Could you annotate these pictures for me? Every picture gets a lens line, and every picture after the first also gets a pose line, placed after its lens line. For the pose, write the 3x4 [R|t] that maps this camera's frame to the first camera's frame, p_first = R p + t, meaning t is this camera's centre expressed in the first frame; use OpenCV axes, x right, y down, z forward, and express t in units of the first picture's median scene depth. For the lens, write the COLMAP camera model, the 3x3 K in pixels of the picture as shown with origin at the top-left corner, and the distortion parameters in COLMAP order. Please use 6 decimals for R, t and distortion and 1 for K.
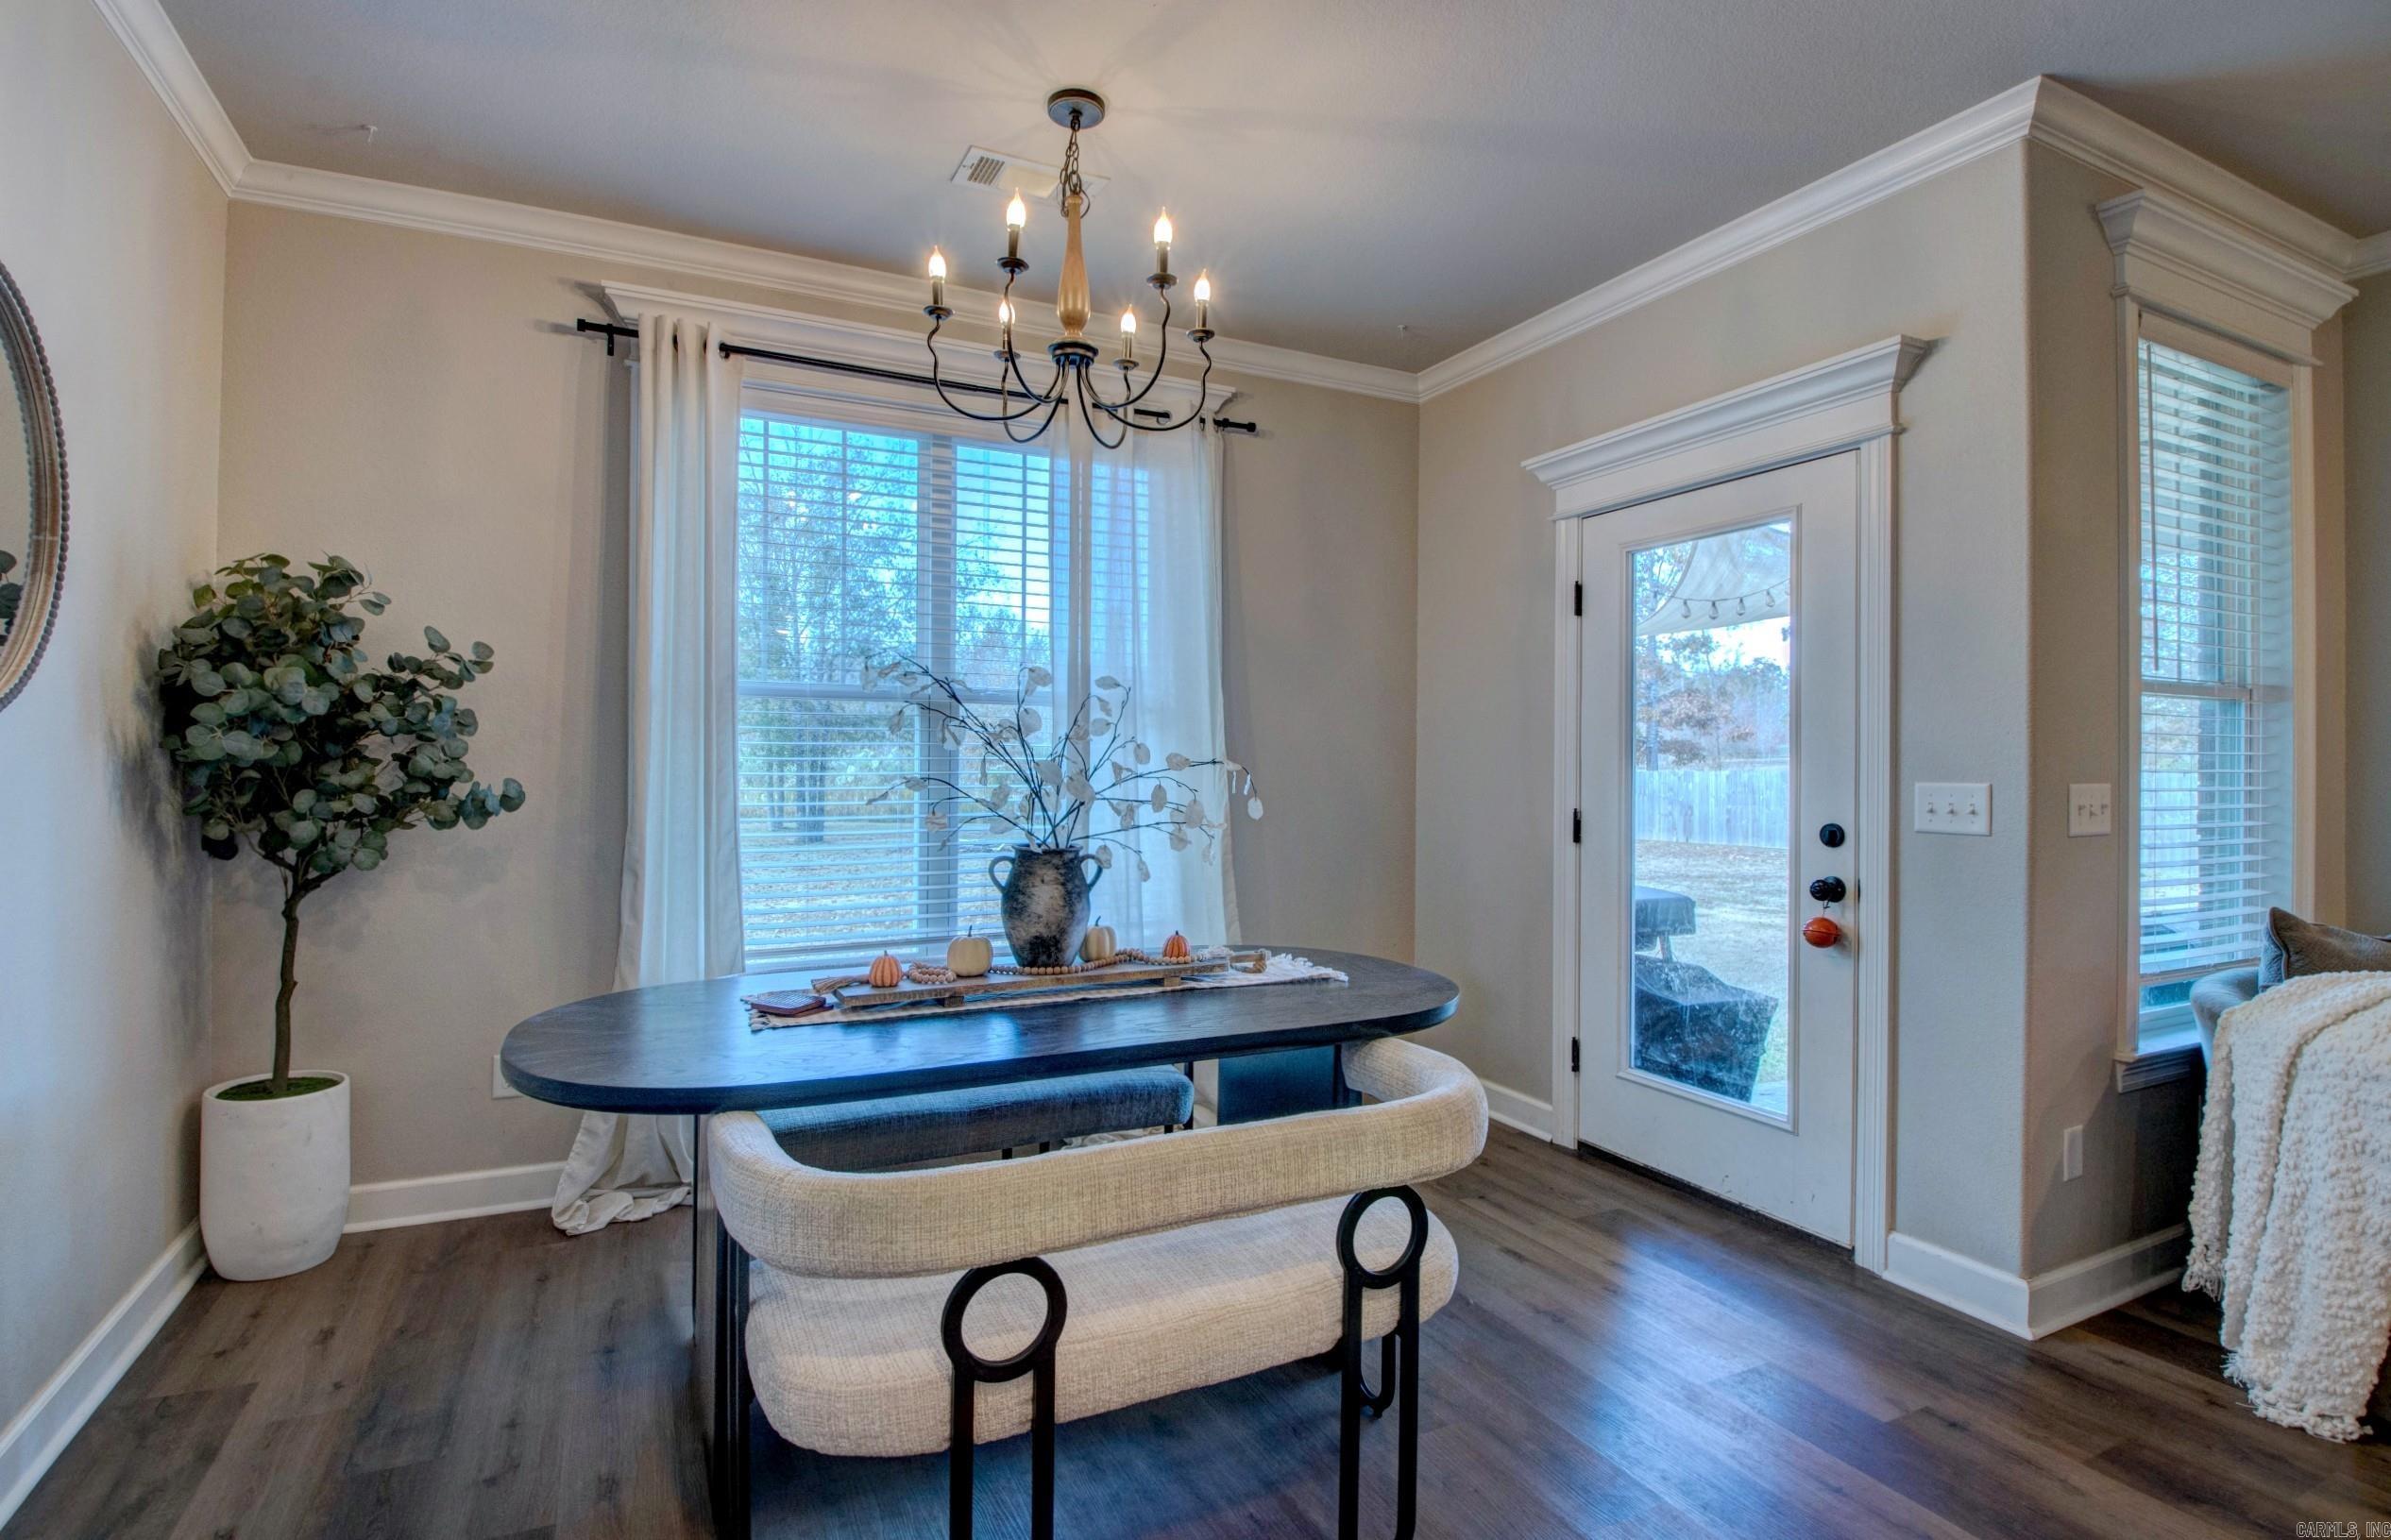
lens RADIAL K [[1155.3, 0, 1201.1], [0, 1155.3, 763.1], [0, 0, 1]] dist [0.035583, -0.042332]
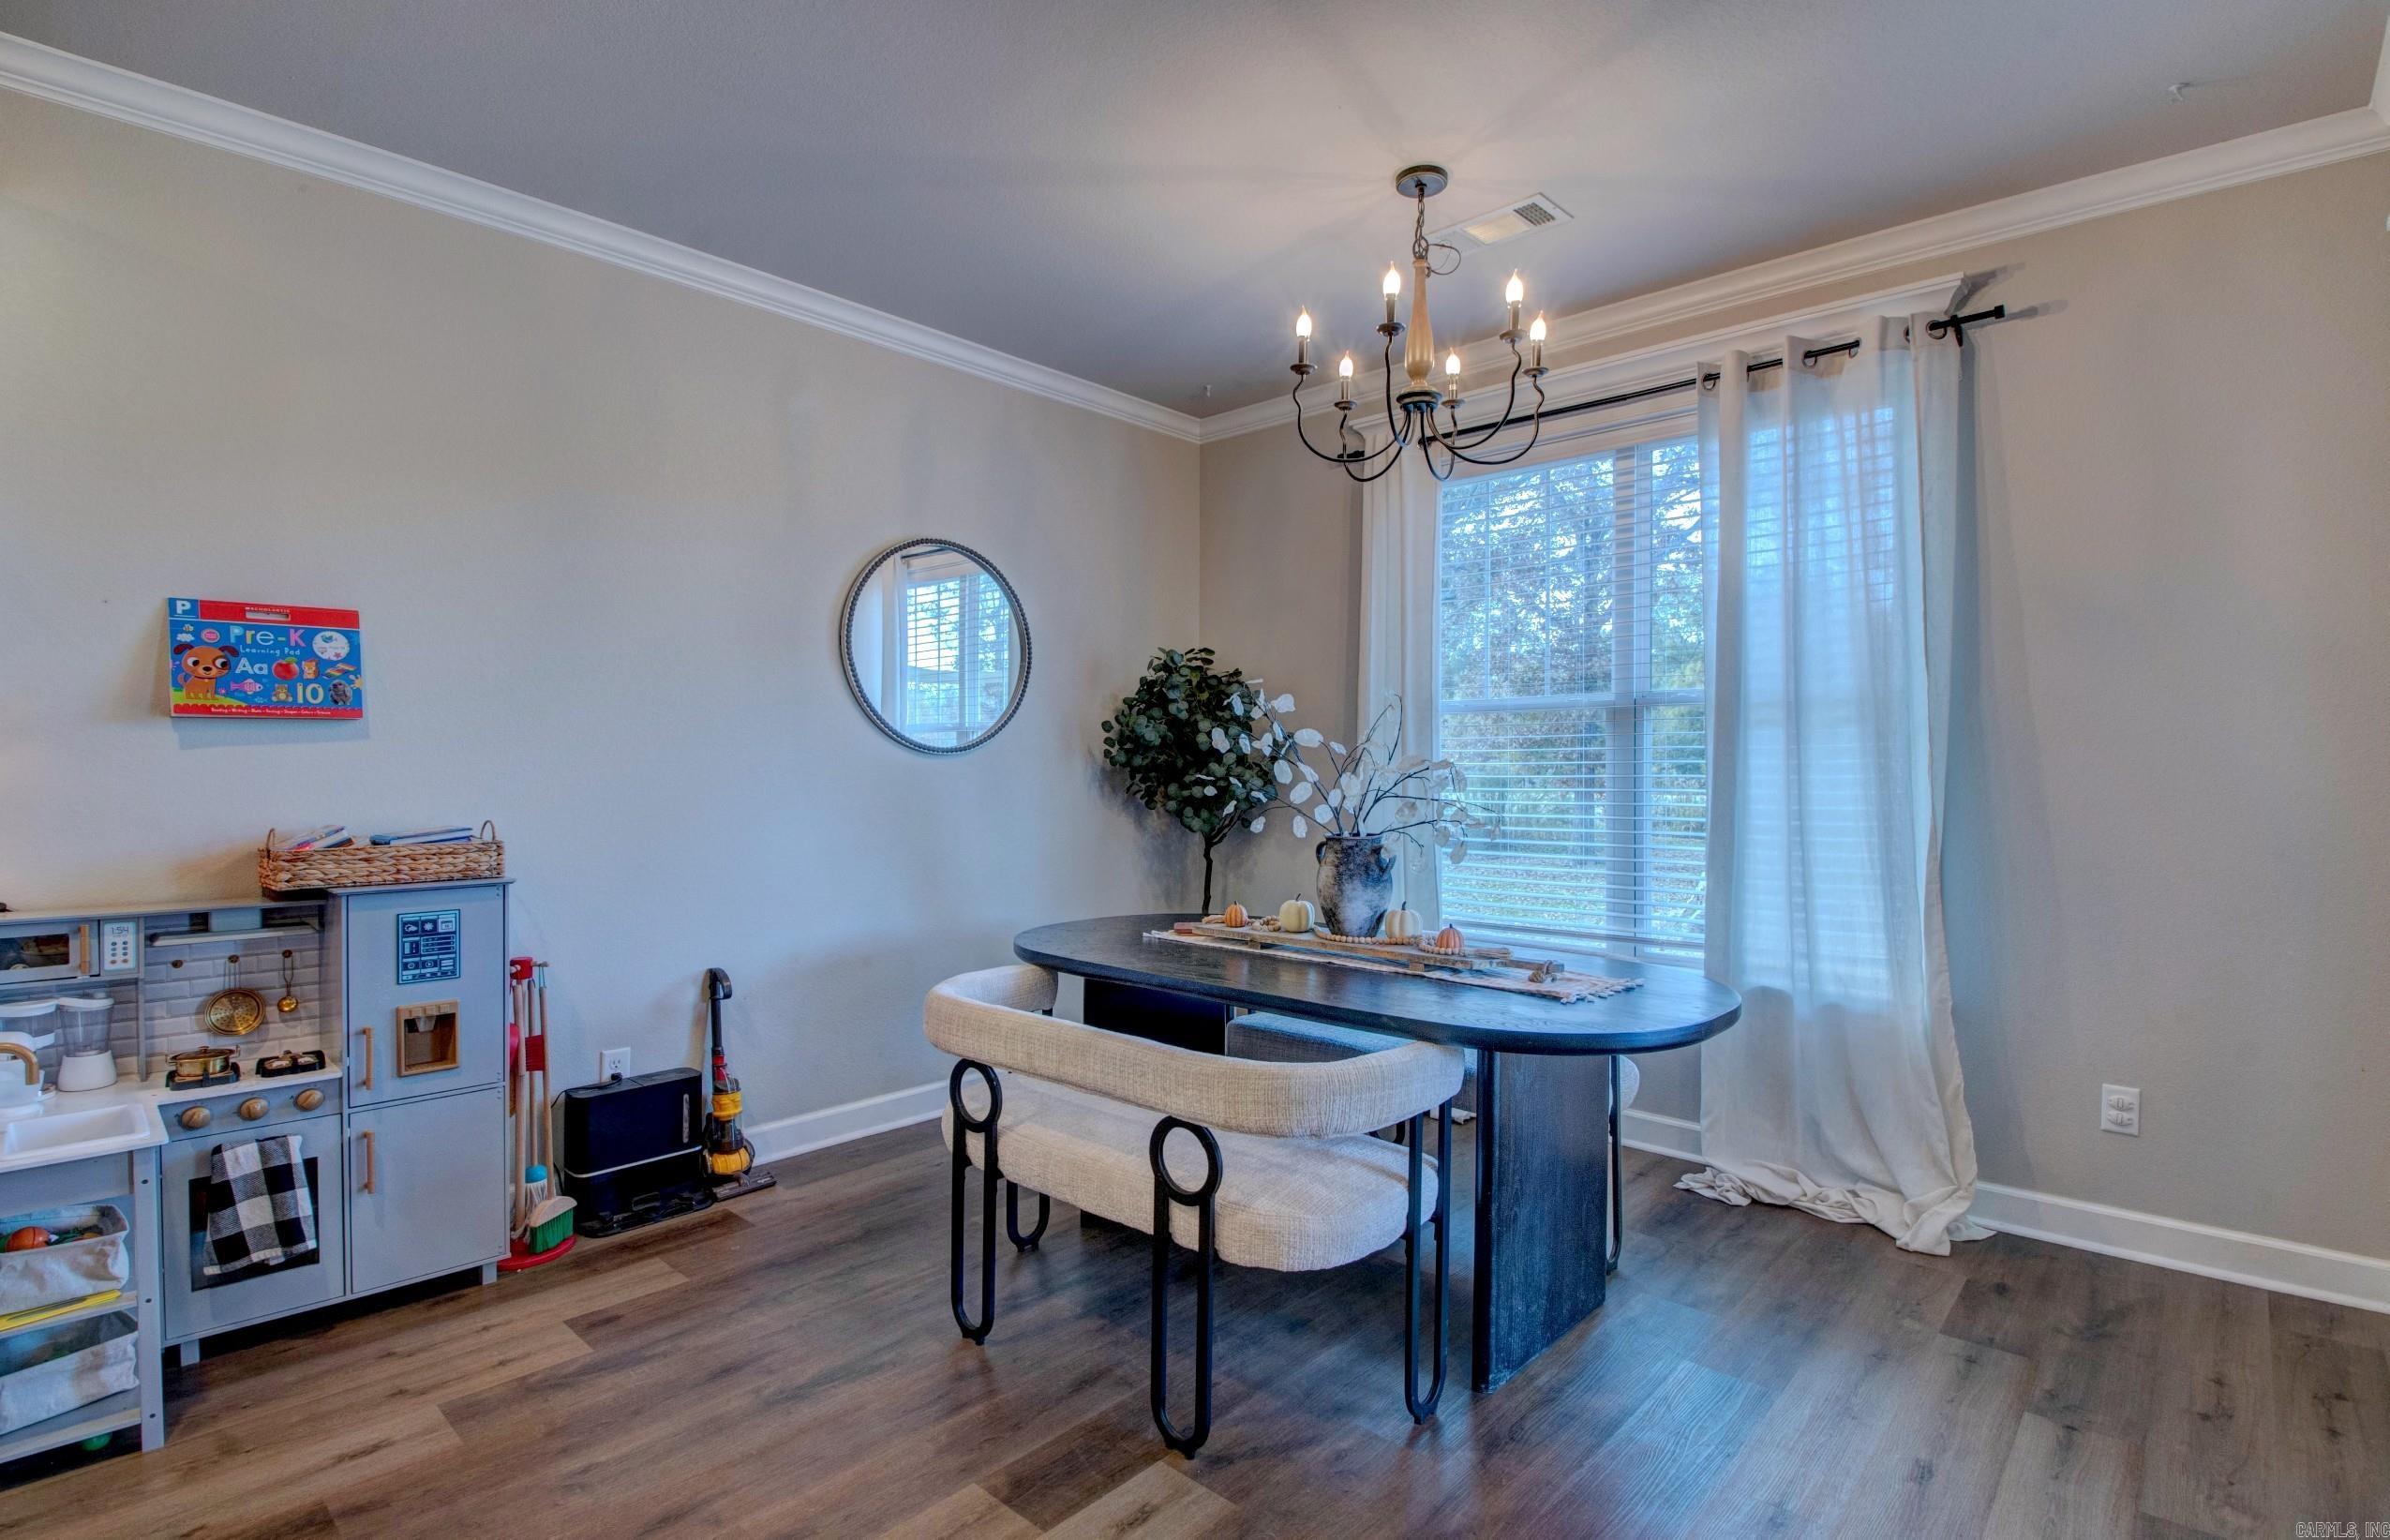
lens RADIAL K [[1135.9, 0, 1188.5], [0, 1135.9, 764.0], [0, 0, 1]] dist [0.017438, -0.025925]
pose [[0.355539, -0.009779, -0.934610, 0.772054], [0.001221, 0.999949, -0.009998, 0.009350], [0.934661, 0.002413, 0.355533, 0.367707]]
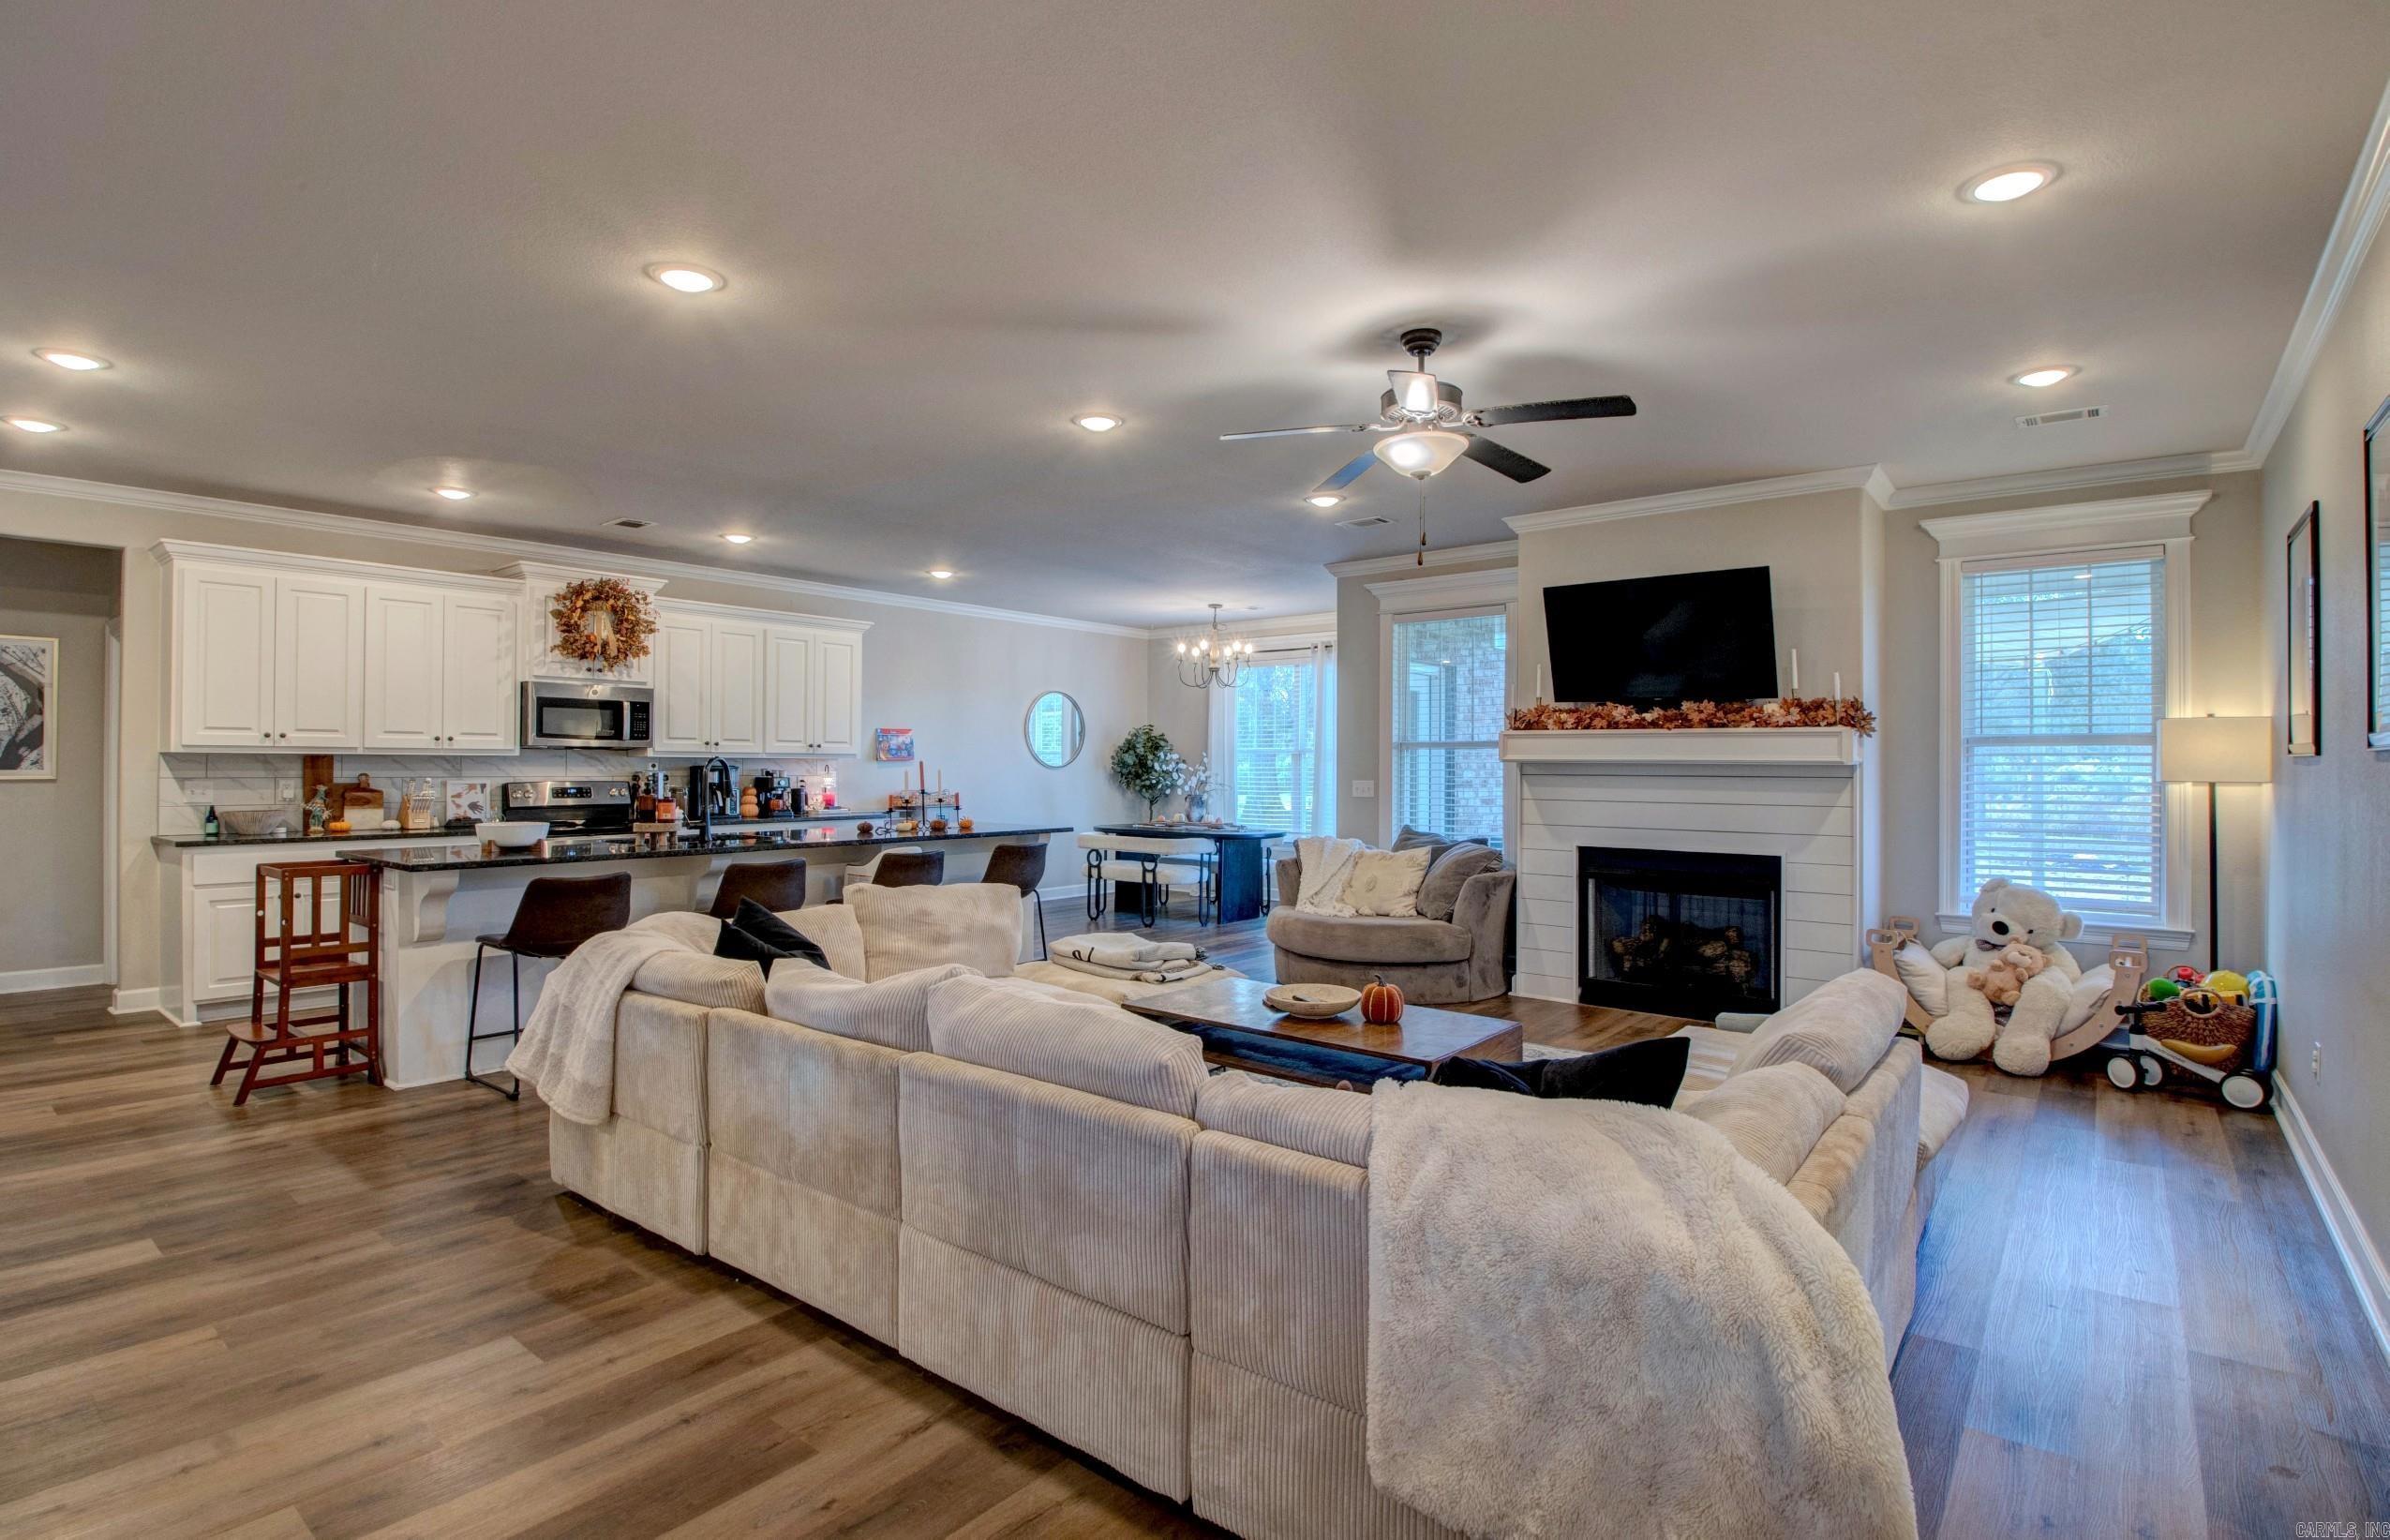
lens RADIAL K [[1135.9, 0, 1188.5], [0, 1135.9, 764.0], [0, 0, 1]] dist [0.017438, -0.025925]
pose [[0.411140, -0.008447, -0.911533, 3.052534], [-0.001379, 0.999950, -0.009888, 0.004640], [0.911571, 0.005322, 0.411107, -0.590105]]
